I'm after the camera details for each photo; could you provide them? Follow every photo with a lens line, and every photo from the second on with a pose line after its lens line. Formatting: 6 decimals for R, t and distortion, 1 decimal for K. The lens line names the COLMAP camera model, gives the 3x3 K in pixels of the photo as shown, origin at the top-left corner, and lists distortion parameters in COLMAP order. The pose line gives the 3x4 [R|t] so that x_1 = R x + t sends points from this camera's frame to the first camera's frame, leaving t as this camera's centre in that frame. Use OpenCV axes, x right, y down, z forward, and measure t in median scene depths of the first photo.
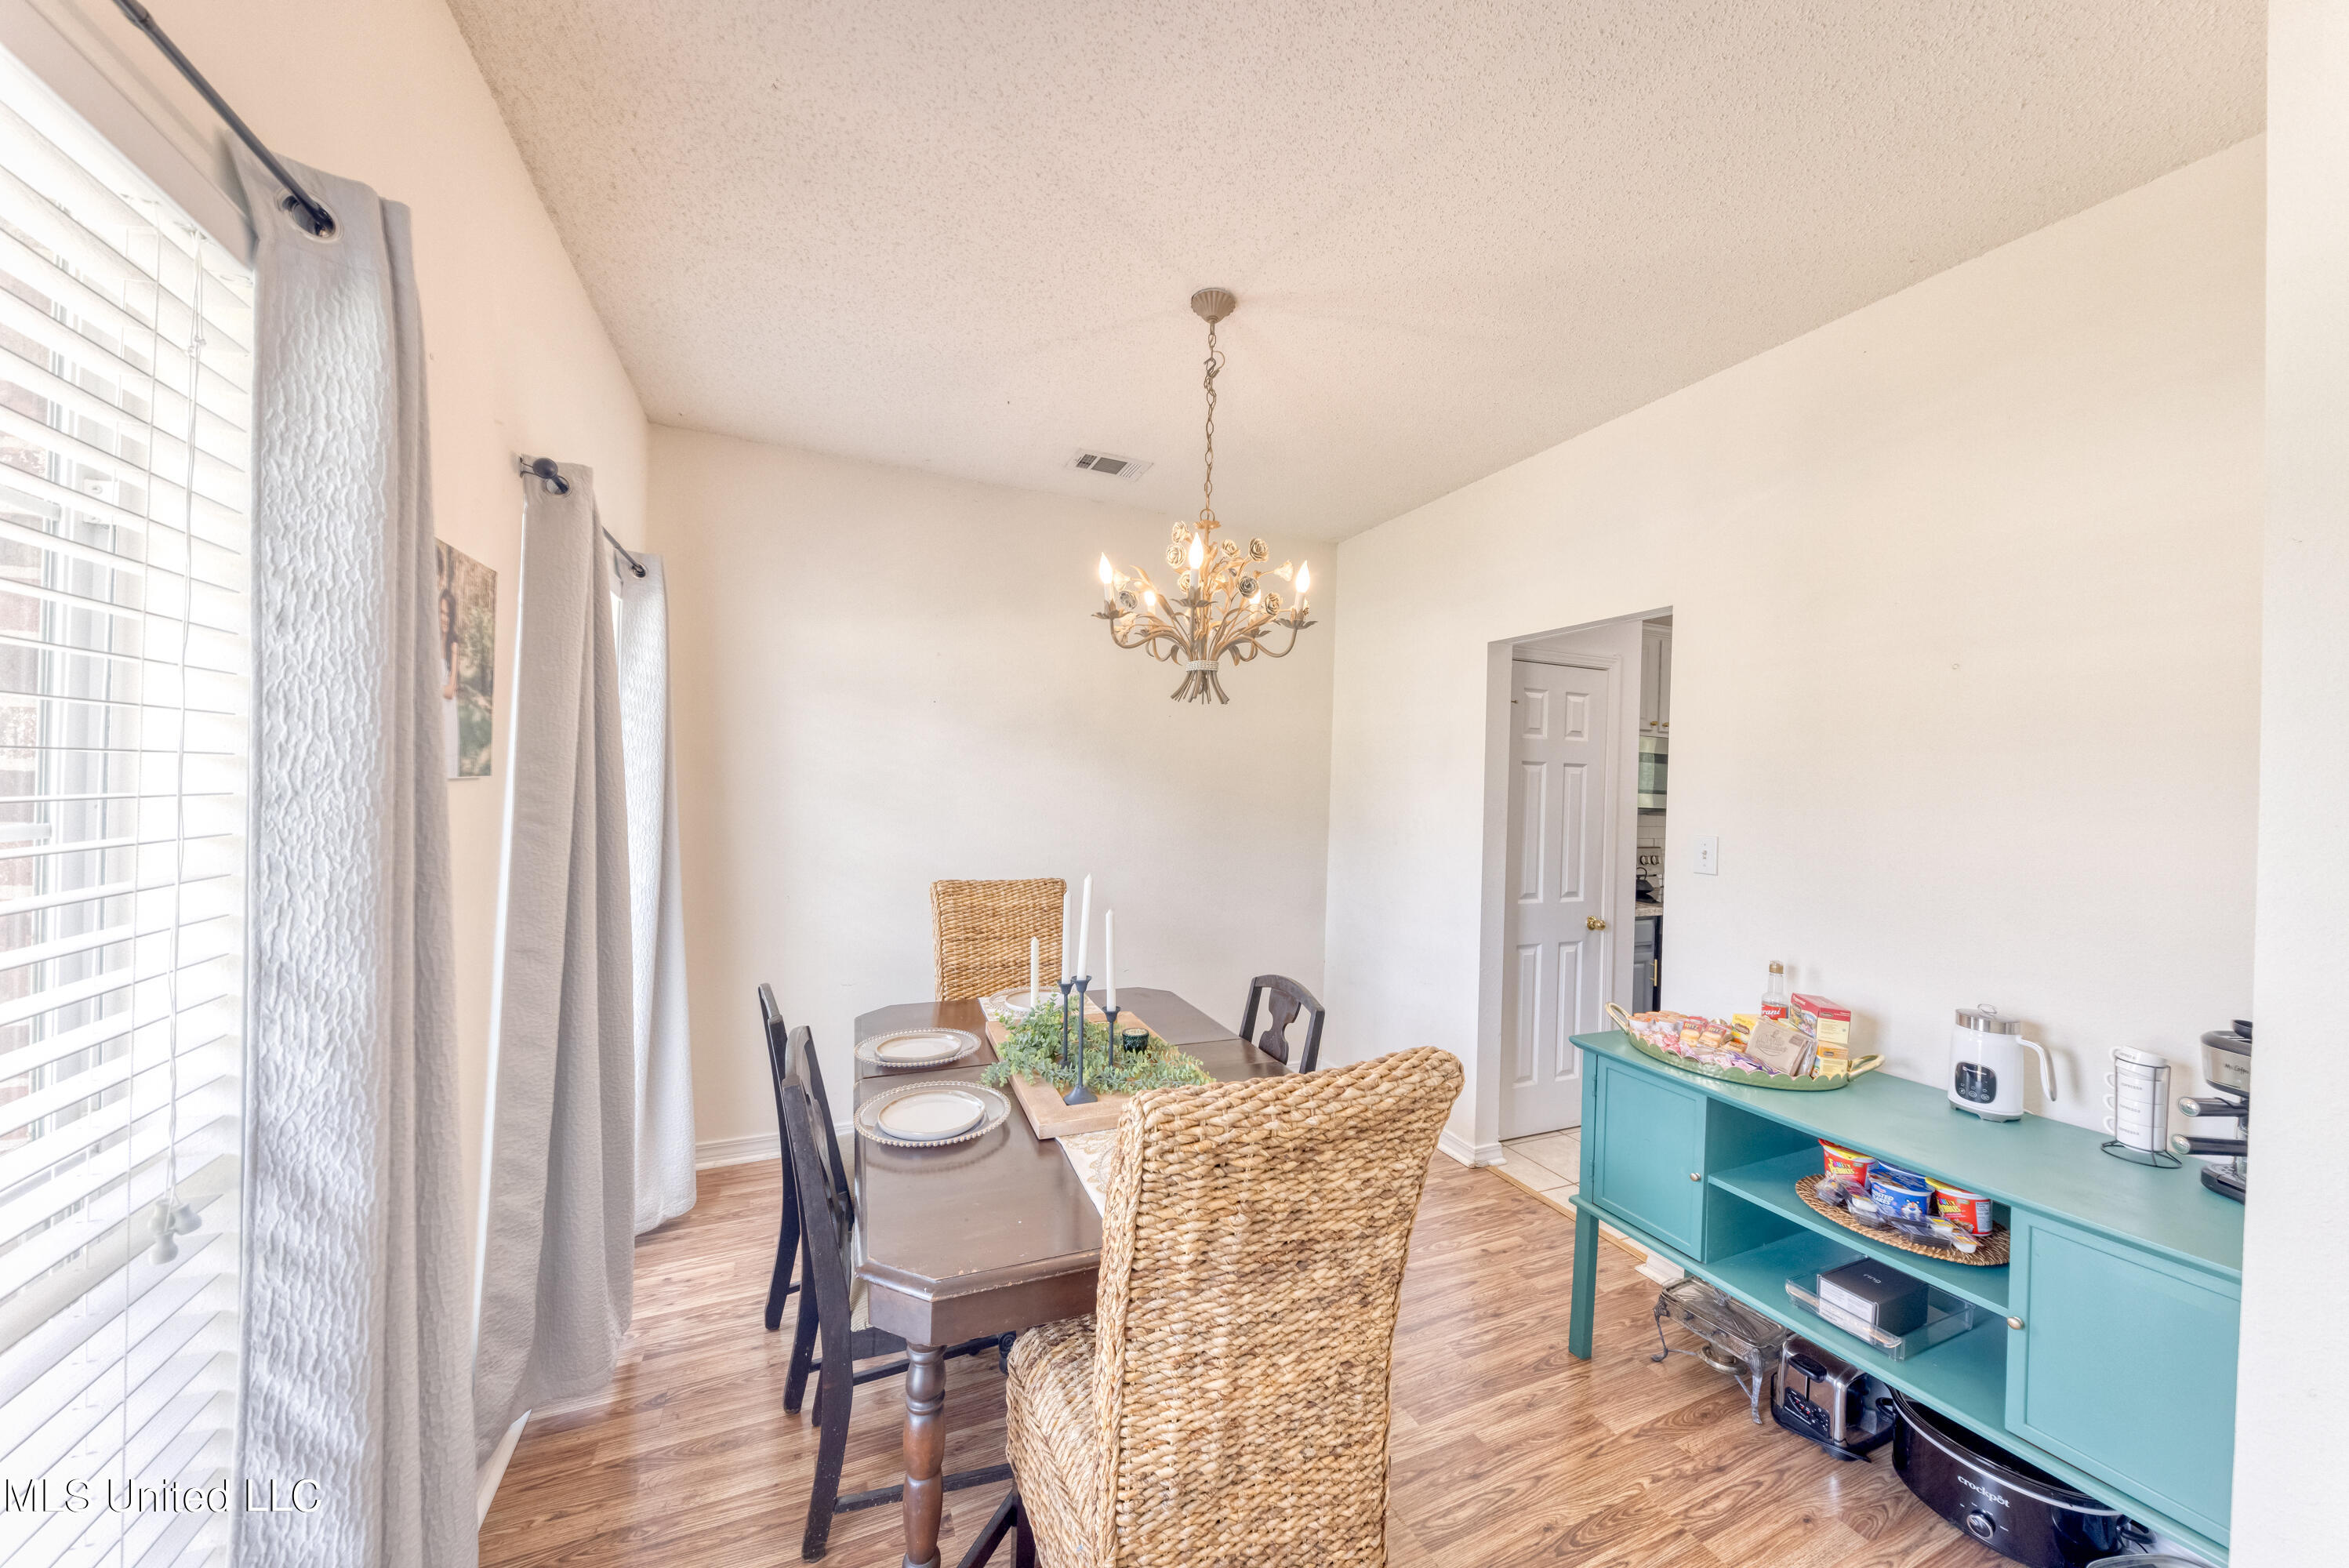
lens RADIAL K [[811.9, 0, 1178.7], [0, 811.9, 760.0], [0, 0, 1]] dist [0.001706, -0.003305]
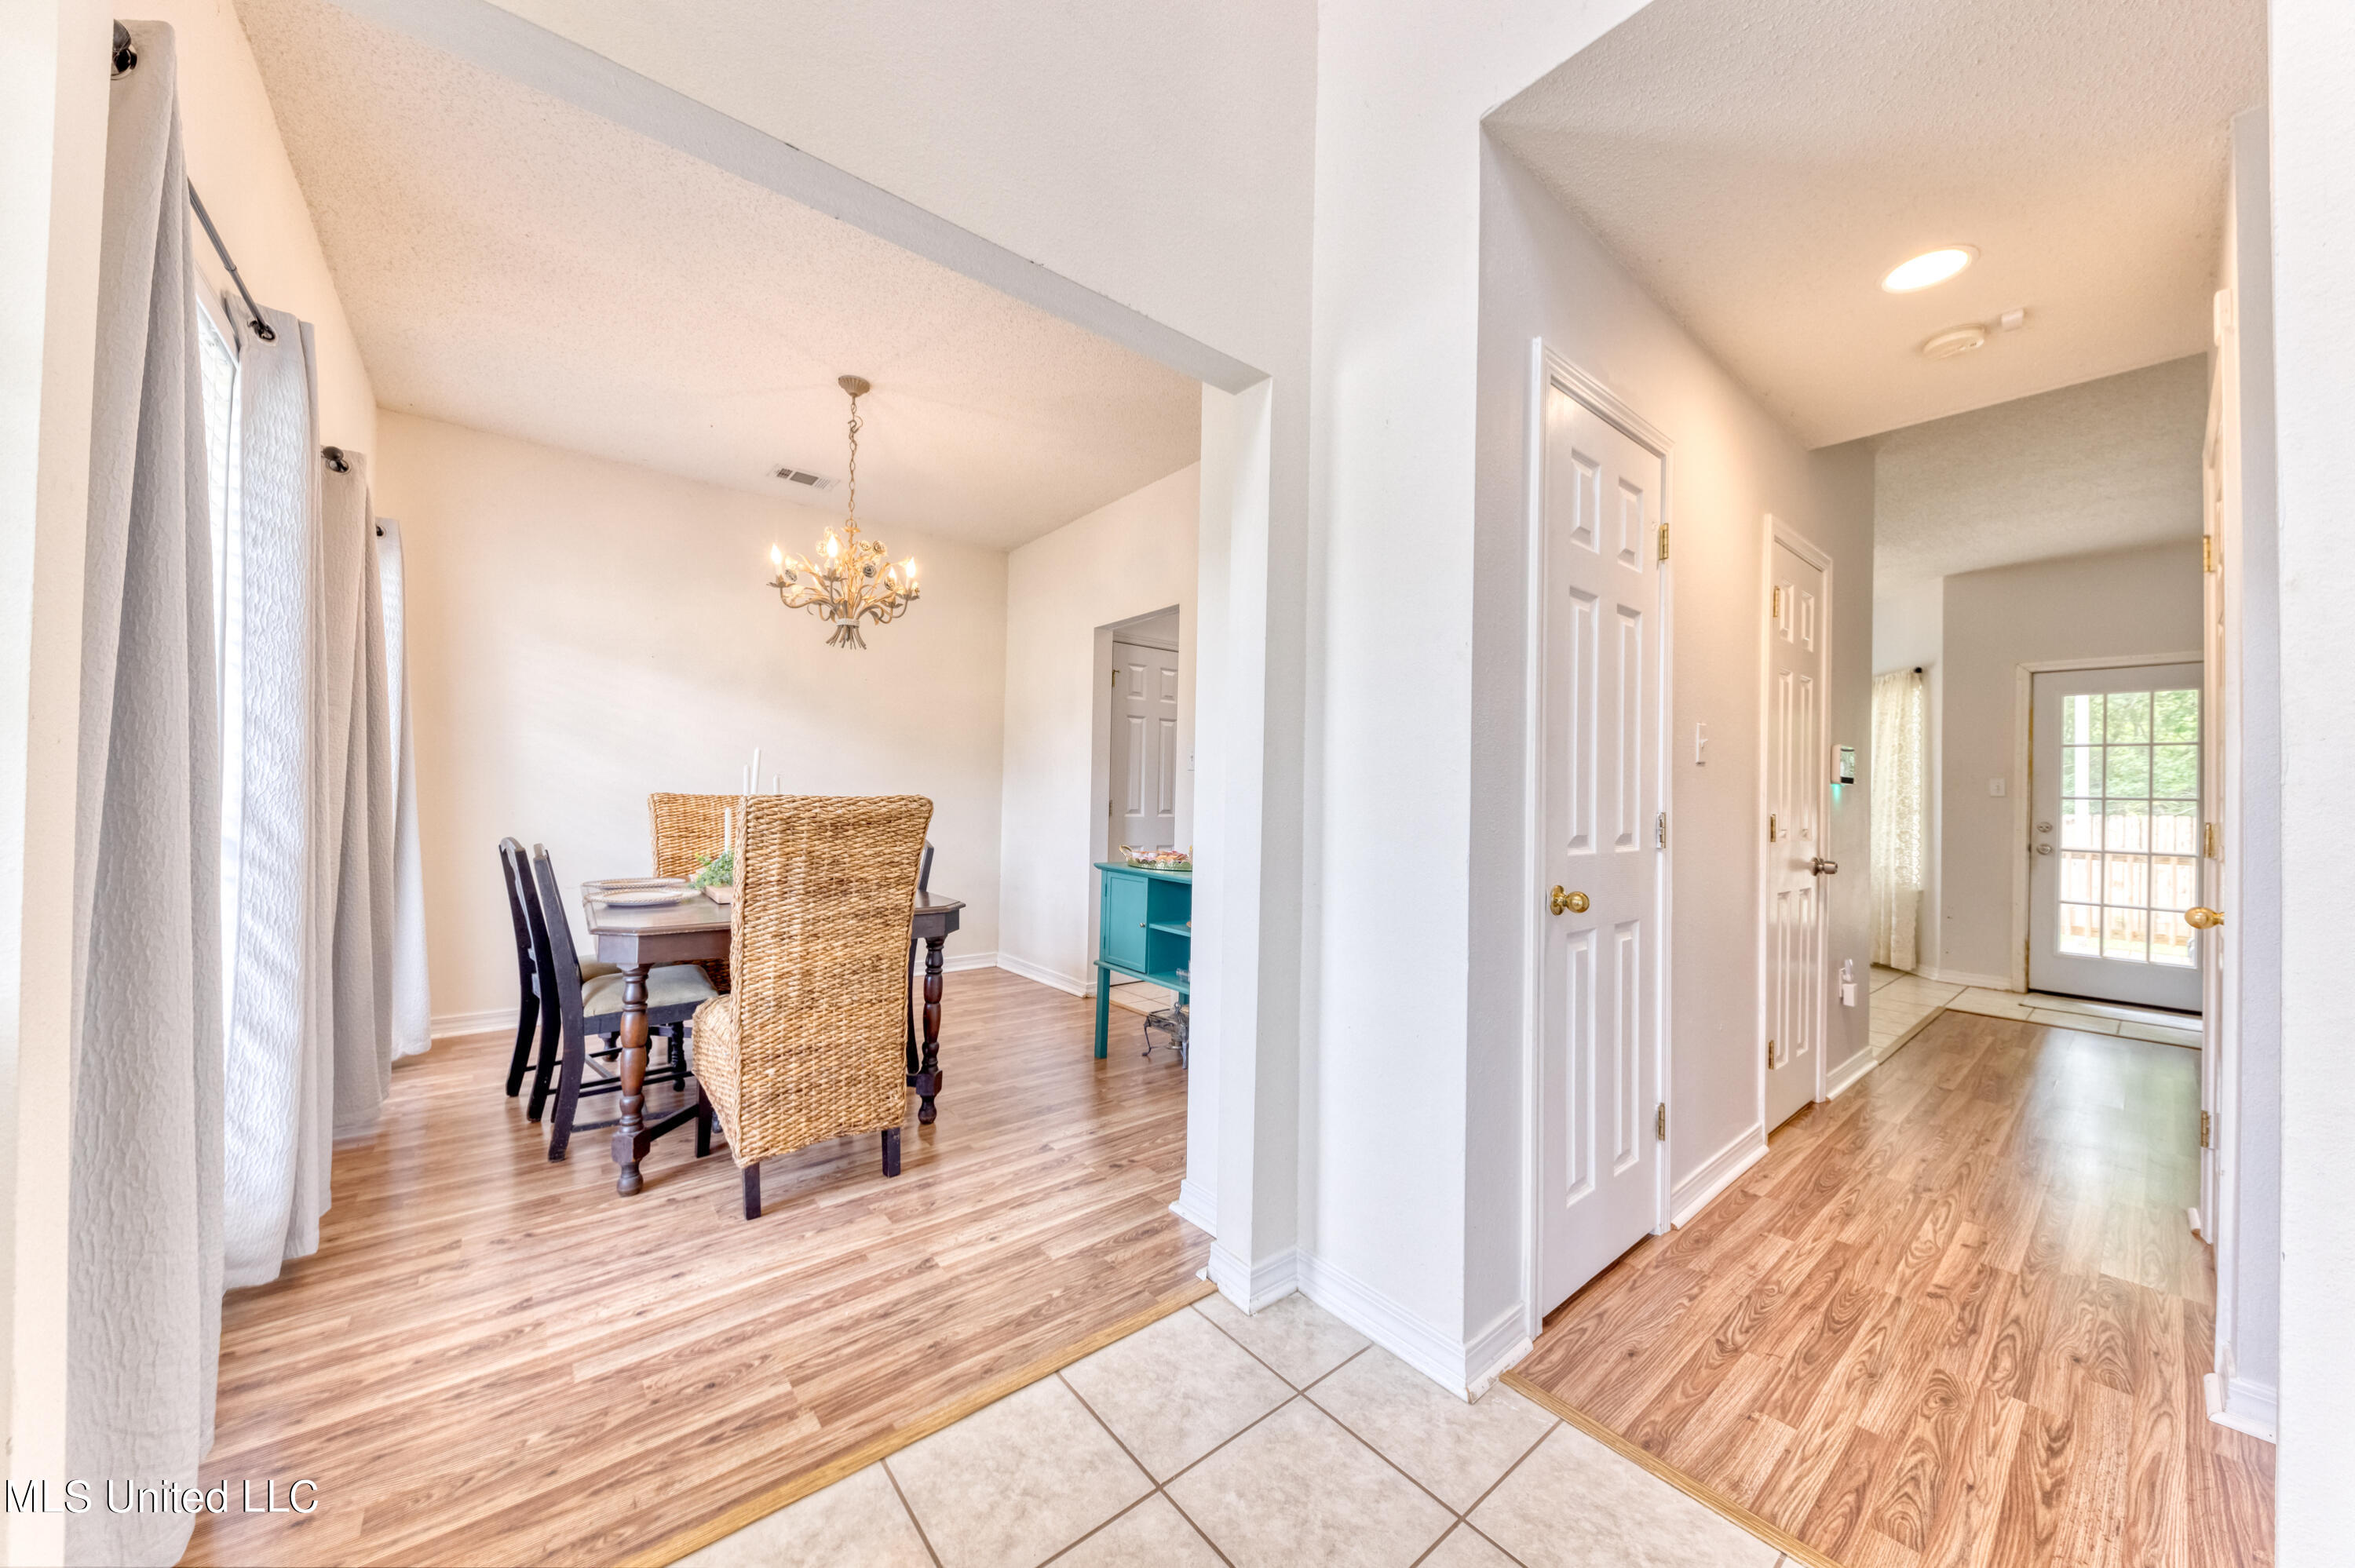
lens RADIAL K [[813.2, 0, 1177.4], [0, 813.2, 774.9], [0, 0, 1]] dist [0.014465, -0.007409]
pose [[0.965168, -0.001540, 0.261627, 0.233886], [0.000731, 0.999995, 0.003190, 0.171969], [-0.261630, -0.002888, 0.965164, -0.663176]]
